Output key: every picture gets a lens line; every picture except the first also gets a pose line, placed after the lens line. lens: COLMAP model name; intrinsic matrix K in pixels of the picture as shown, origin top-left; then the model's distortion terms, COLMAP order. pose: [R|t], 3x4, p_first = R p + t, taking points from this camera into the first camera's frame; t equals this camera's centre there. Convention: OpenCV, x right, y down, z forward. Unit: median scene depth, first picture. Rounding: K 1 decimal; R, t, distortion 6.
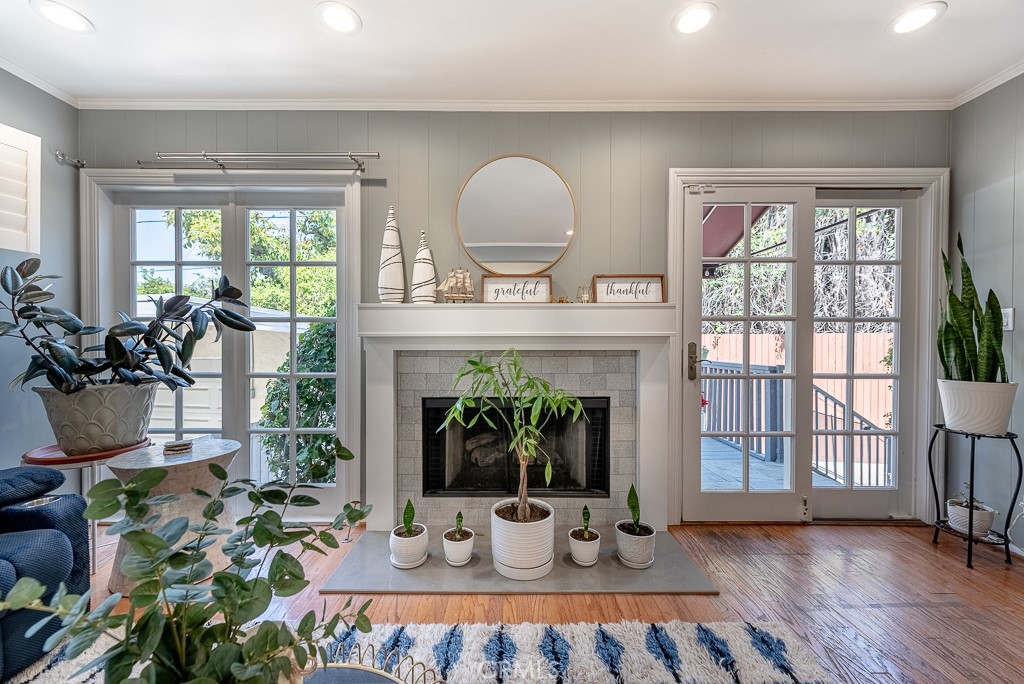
lens RADIAL K [[403.0, 0, 509.9], [0, 403.0, 346.2], [0, 0, 1]] dist [-0.000769, -0.000272]
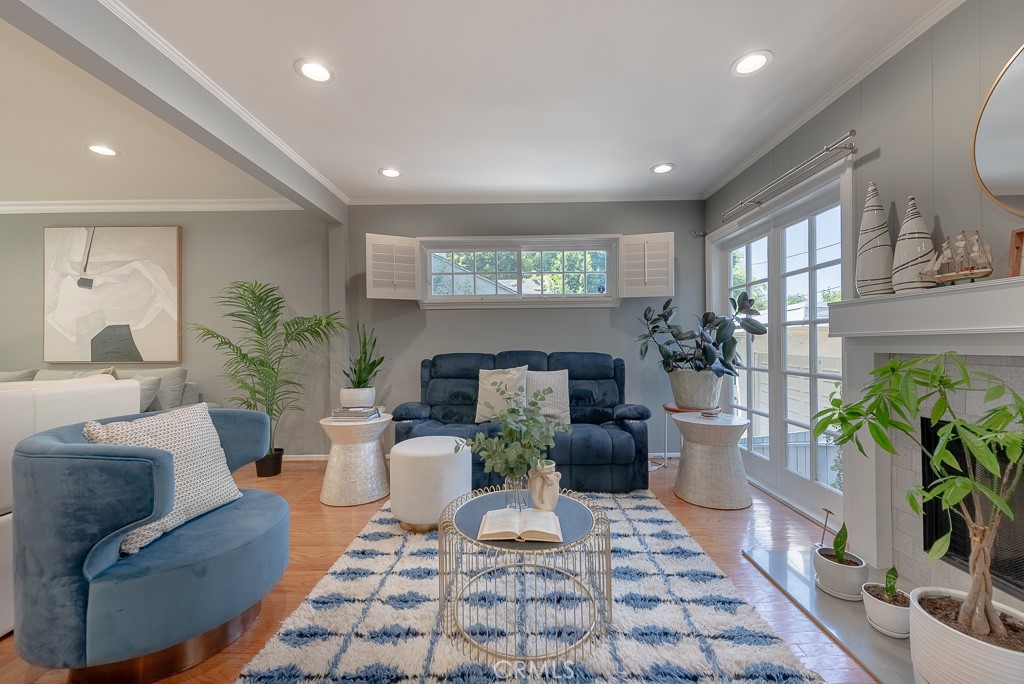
lens RADIAL K [[403.0, 0, 510.8], [0, 403.0, 342.5], [0, 0, 1]] dist [-0.000769, -0.000272]
pose [[-0.019703, -0.007858, -0.999775, 0.551772], [-0.001818, 0.999968, -0.007824, -0.000802], [0.999804, 0.001664, -0.019717, 0.249920]]
